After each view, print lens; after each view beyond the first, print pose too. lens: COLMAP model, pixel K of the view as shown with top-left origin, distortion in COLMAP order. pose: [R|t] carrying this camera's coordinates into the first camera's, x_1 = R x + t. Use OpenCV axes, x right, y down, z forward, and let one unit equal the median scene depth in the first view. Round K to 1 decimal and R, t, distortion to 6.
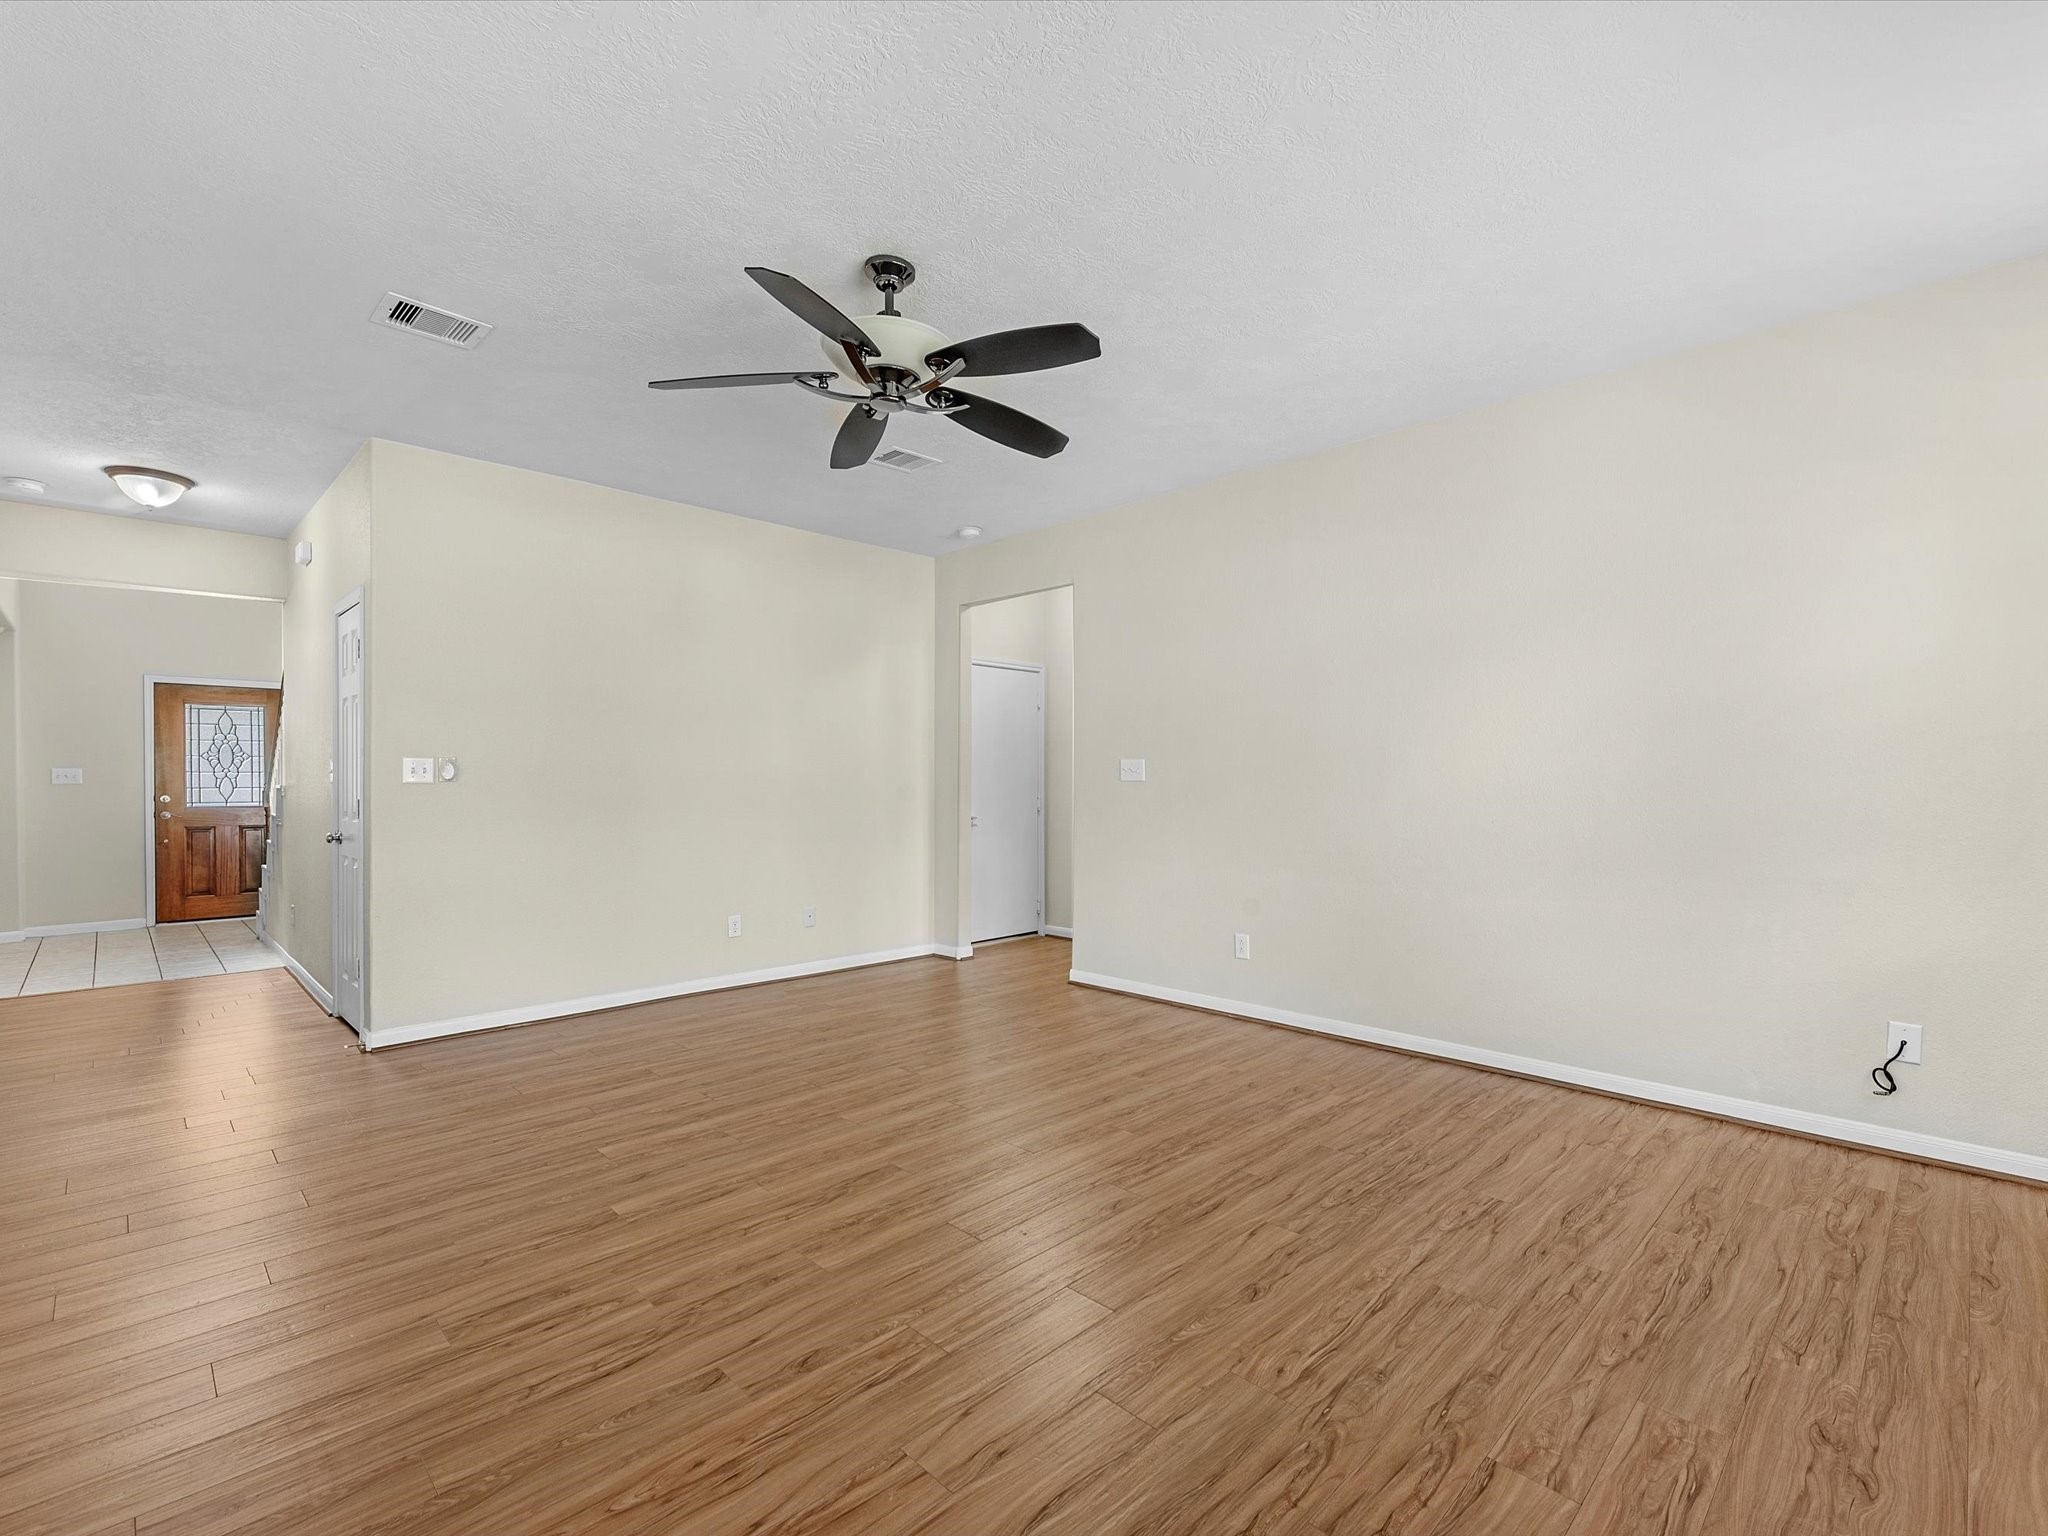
lens RADIAL K [[935.3, 0, 1018.8], [0, 935.3, 787.6], [0, 0, 1]] dist [-0.002135, 0.001409]
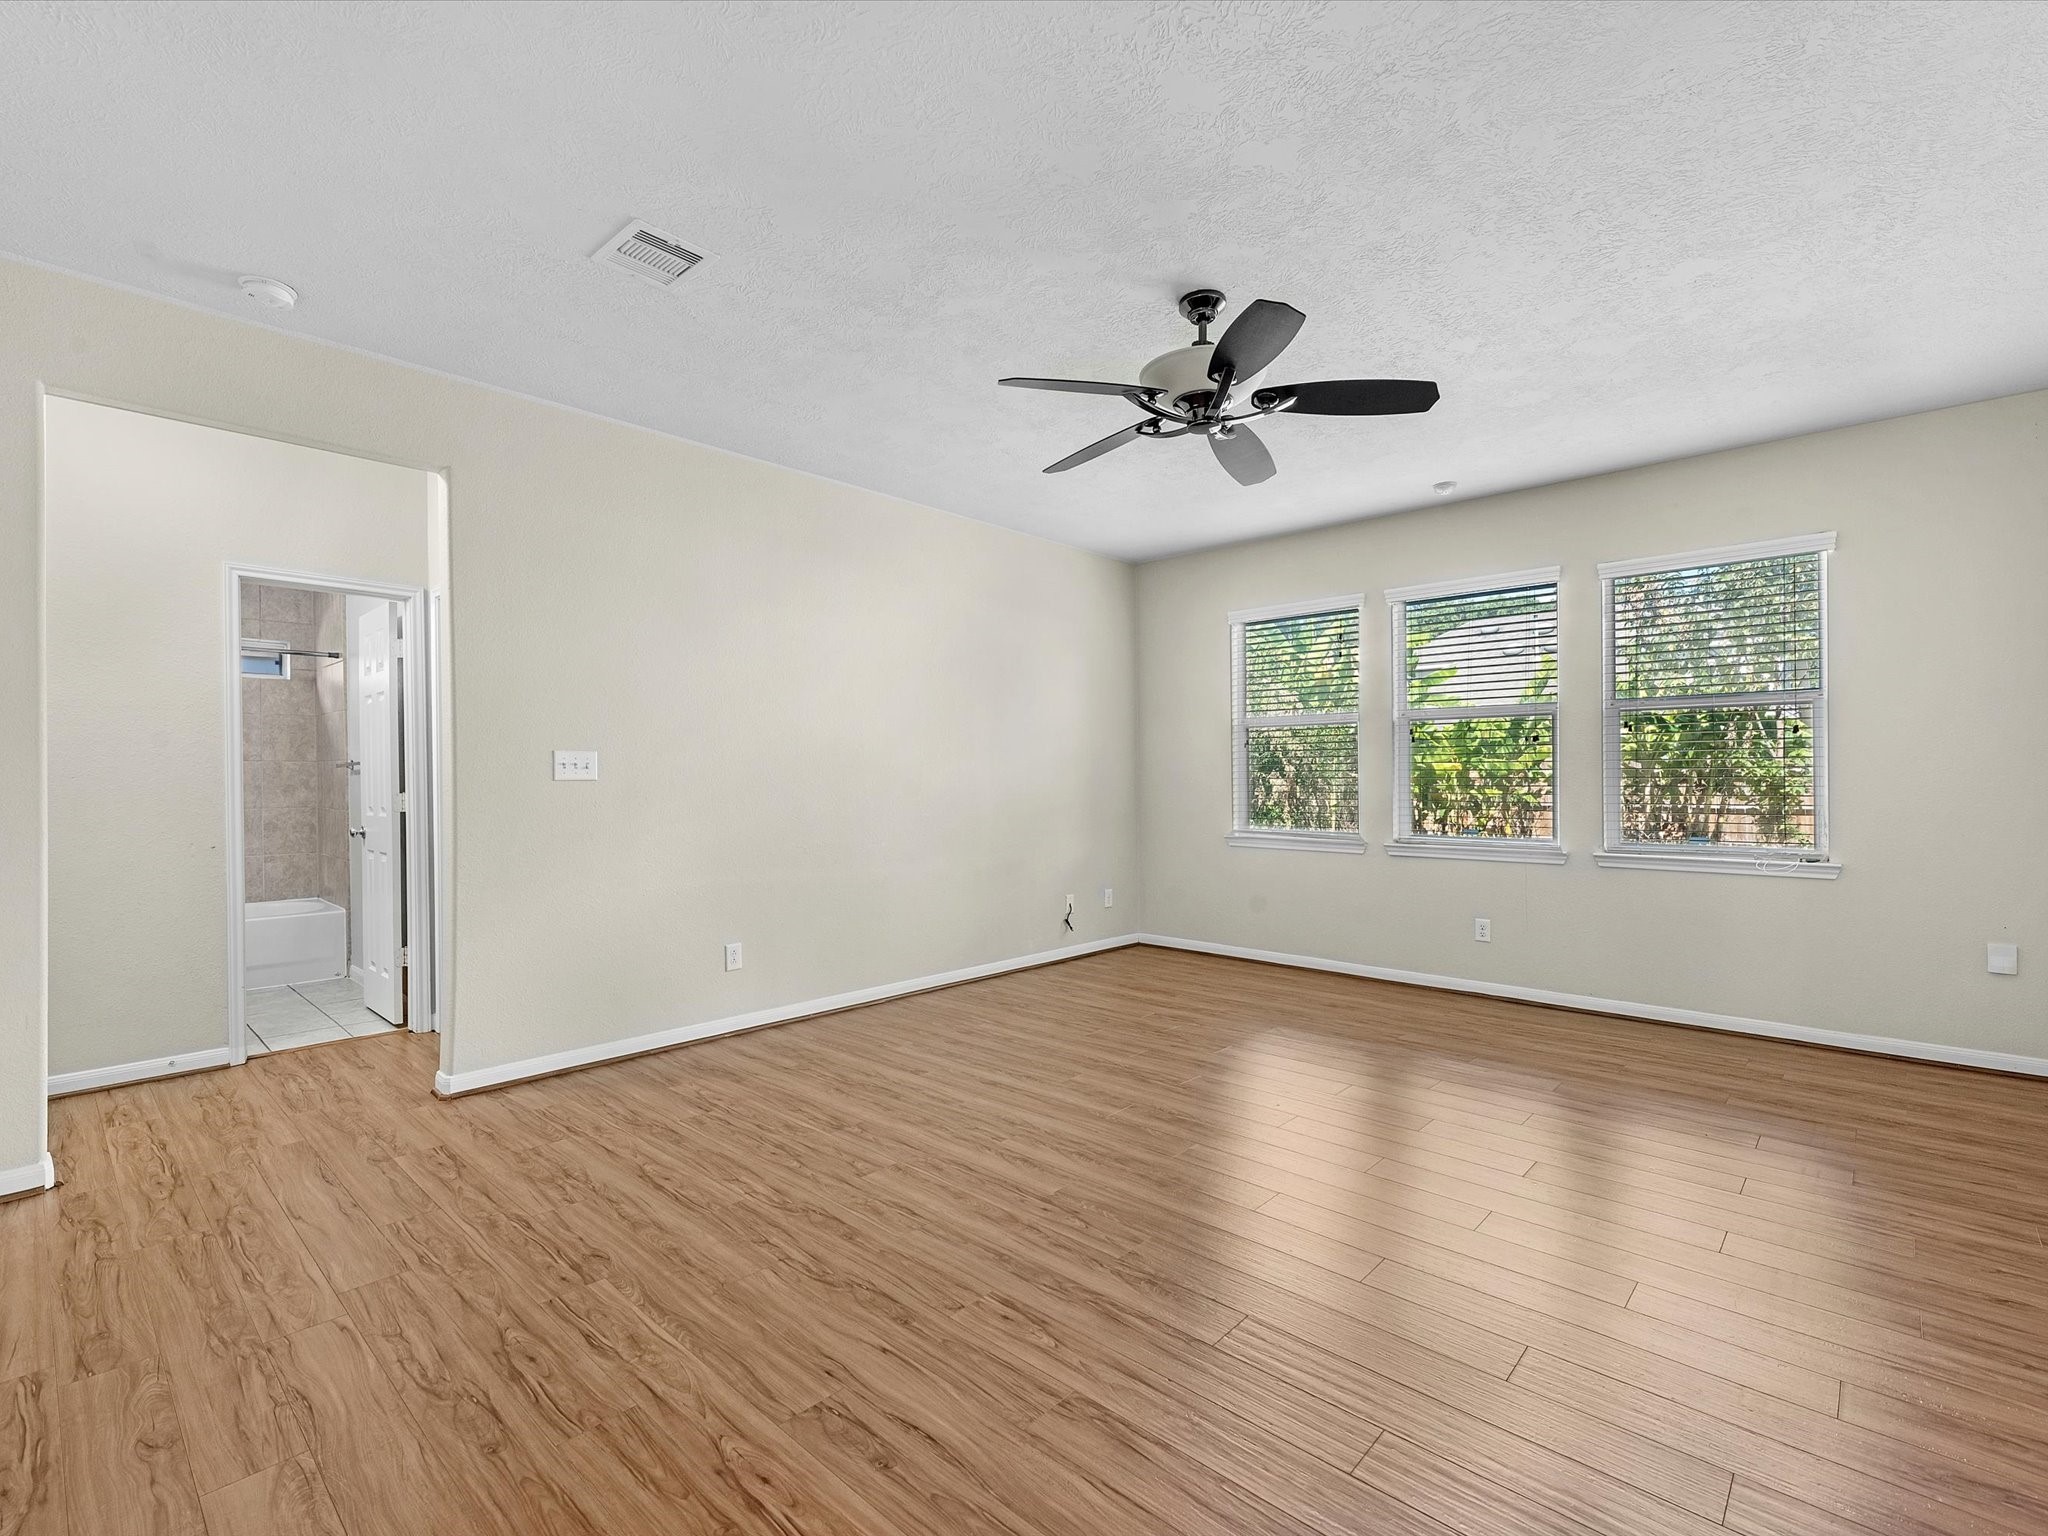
lens RADIAL K [[935.3, 0, 1034.0], [0, 935.3, 786.7], [0, 0, 1]] dist [-0.002135, 0.001409]
pose [[-0.058515, -0.007865, 0.998256, -0.988114], [0.010316, 0.999911, 0.008483, -0.008166], [-0.998233, 0.010794, -0.058429, 1.046899]]
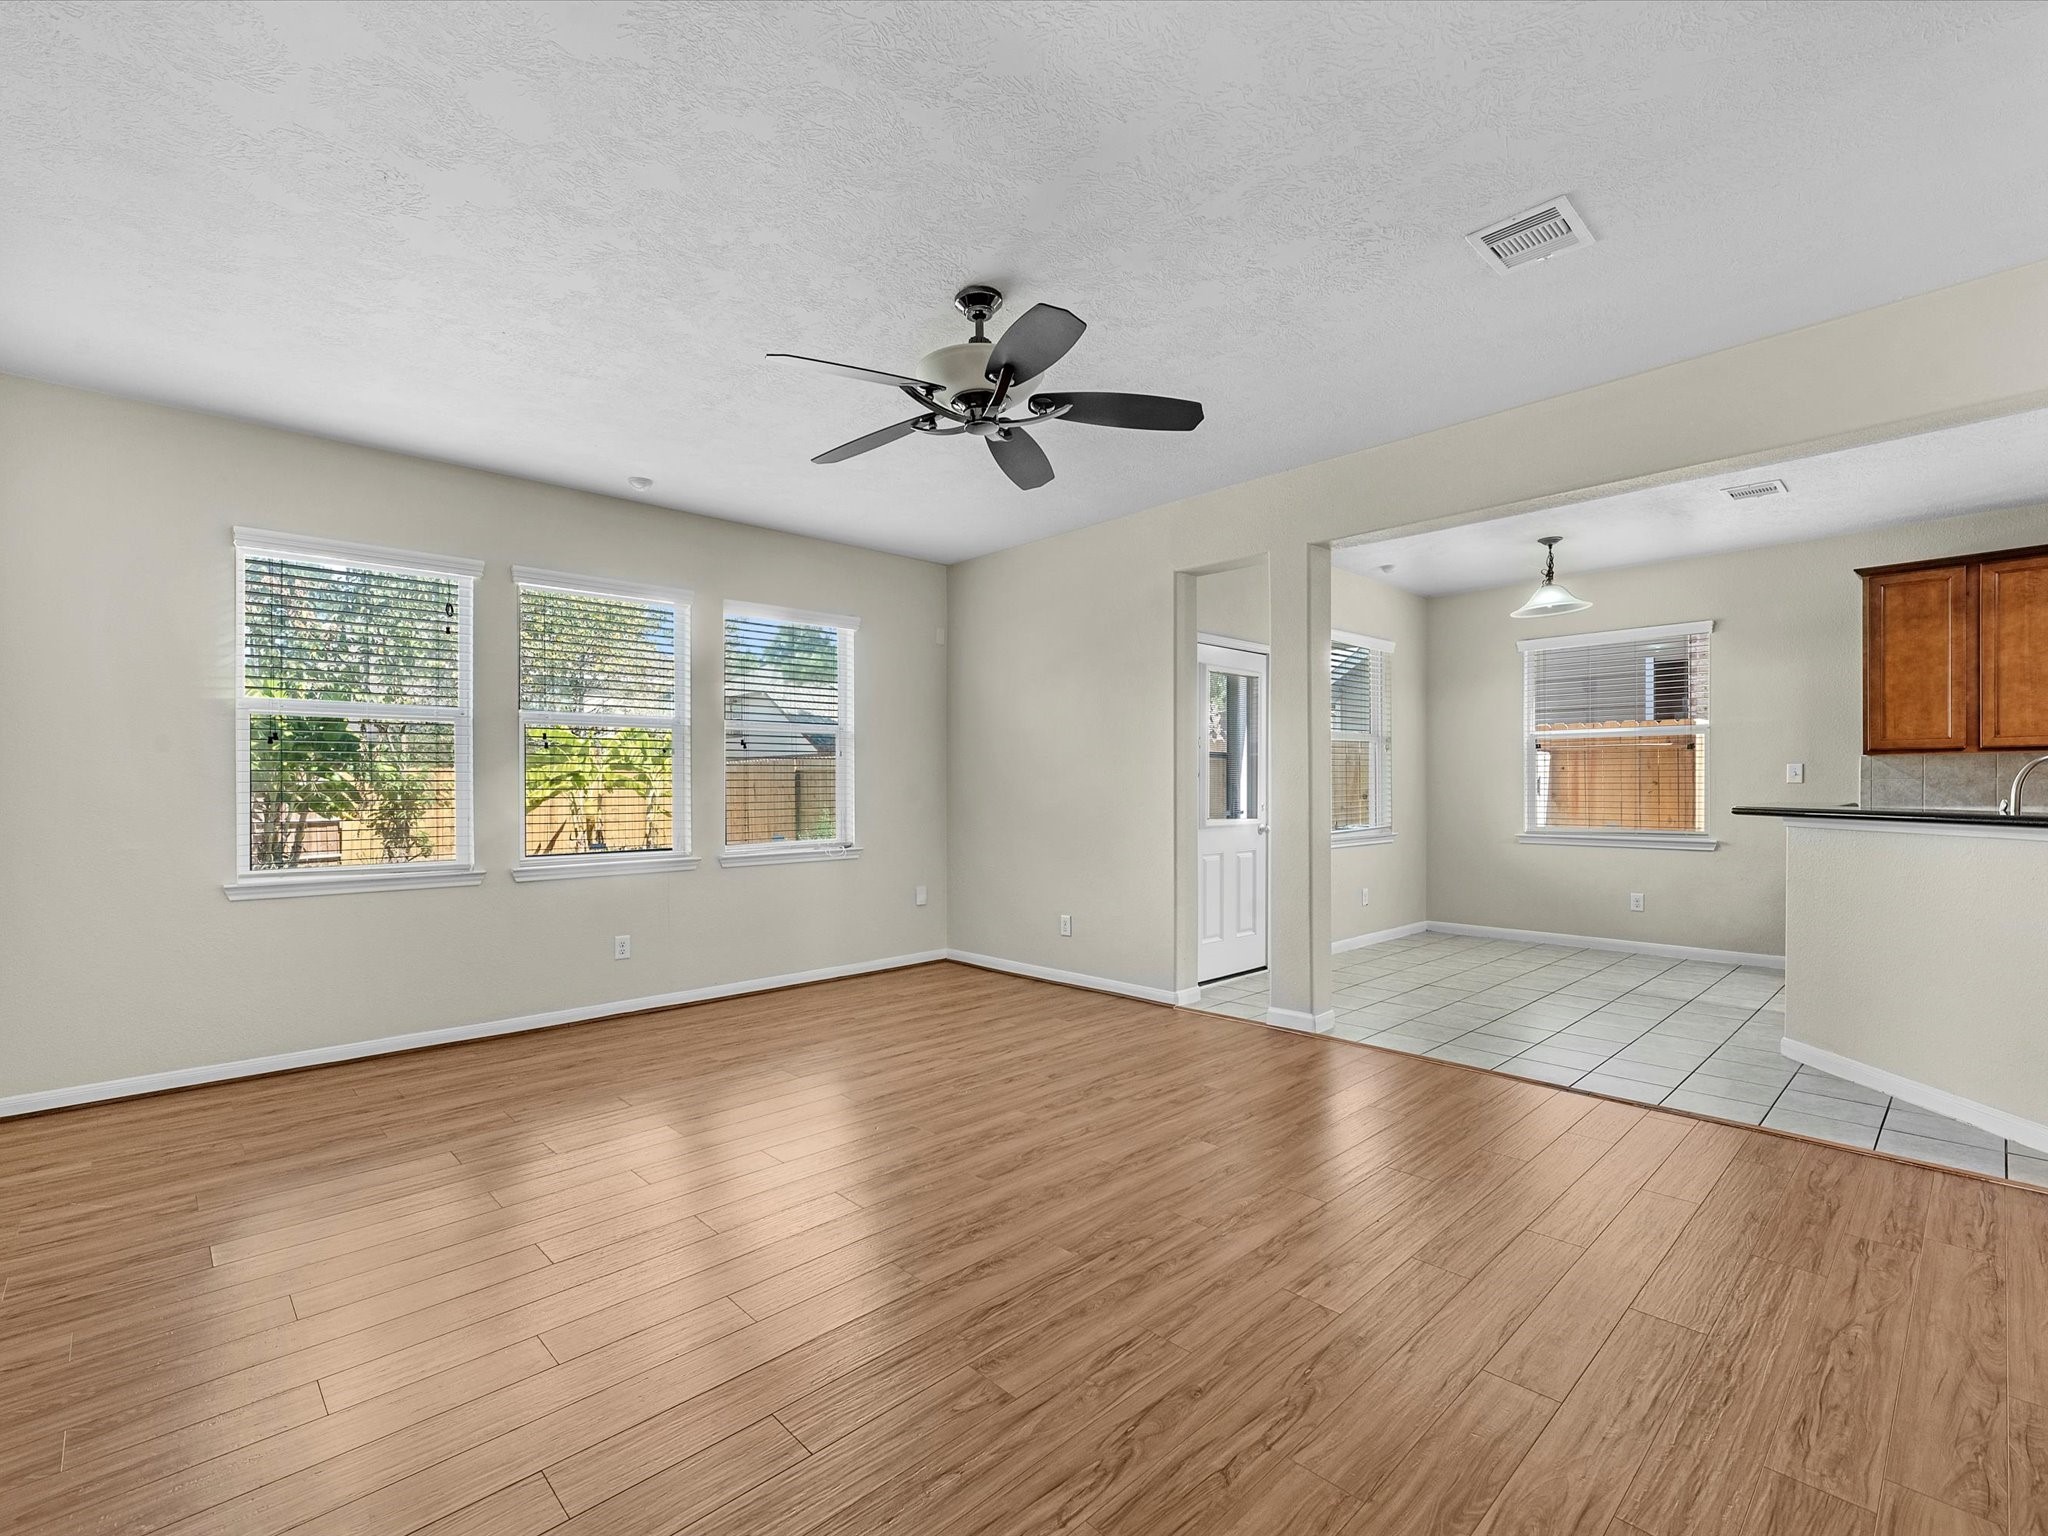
lens RADIAL K [[935.3, 0, 1035.7], [0, 935.3, 789.9], [0, 0, 1]] dist [-0.002135, 0.001409]
pose [[-0.999957, 0.008939, -0.002482, -0.161791], [0.008907, 0.999881, 0.012613, -0.014091], [0.002595, 0.012591, -0.999917, 1.696593]]
